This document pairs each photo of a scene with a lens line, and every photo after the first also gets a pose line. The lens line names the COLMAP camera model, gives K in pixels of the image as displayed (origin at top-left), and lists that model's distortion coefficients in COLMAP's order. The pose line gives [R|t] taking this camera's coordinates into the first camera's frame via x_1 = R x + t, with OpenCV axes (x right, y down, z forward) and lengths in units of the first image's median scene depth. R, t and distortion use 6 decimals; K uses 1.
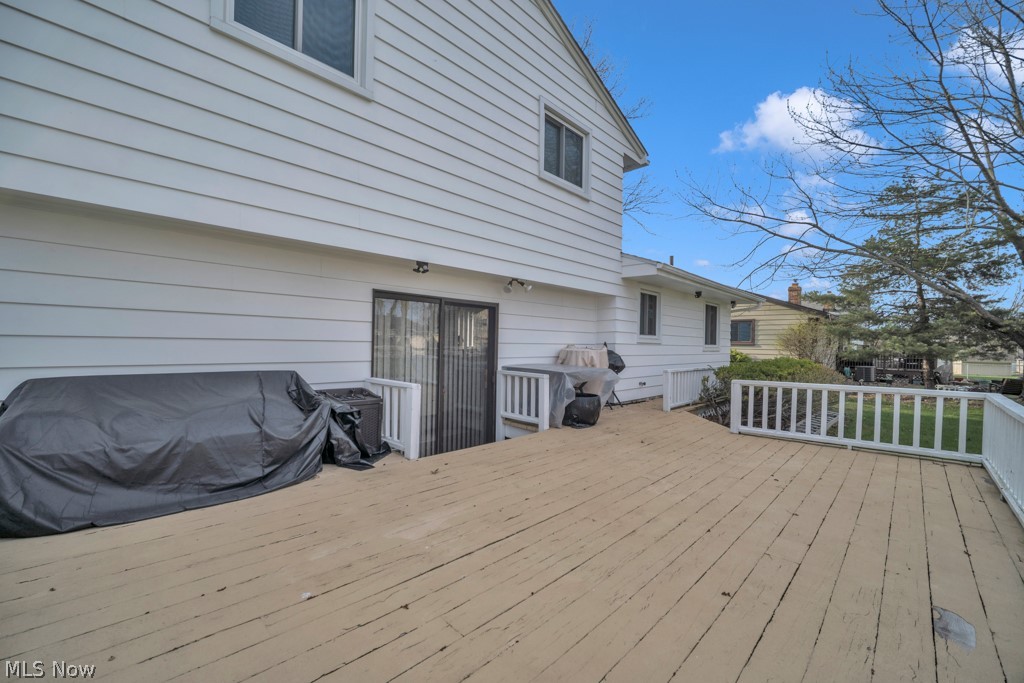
lens RADIAL K [[406.7, 0, 512.0], [0, 406.7, 341.5], [0, 0, 1]] dist [-0.000753, -0.000077]
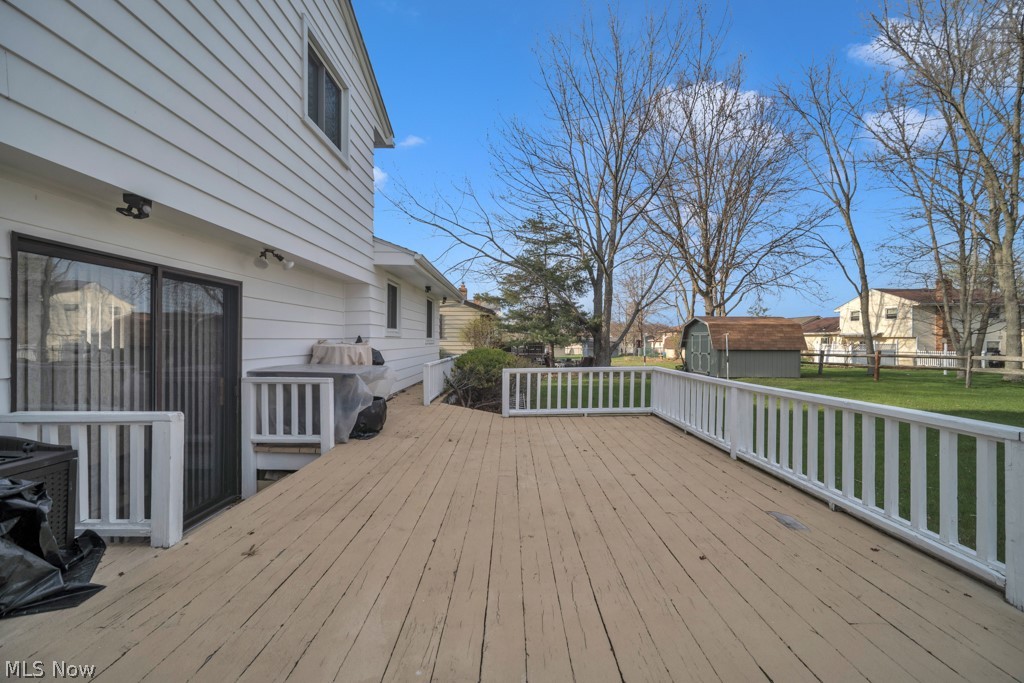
lens RADIAL K [[411.4, 0, 512.0], [0, 411.4, 341.5], [0, 0, 1]] dist [-0.004773, -0.000336]
pose [[0.717619, -0.019227, 0.696170, -0.193765], [0.008511, 0.999786, 0.018839, -0.000762], [-0.696383, -0.007594, 0.717630, 0.171075]]
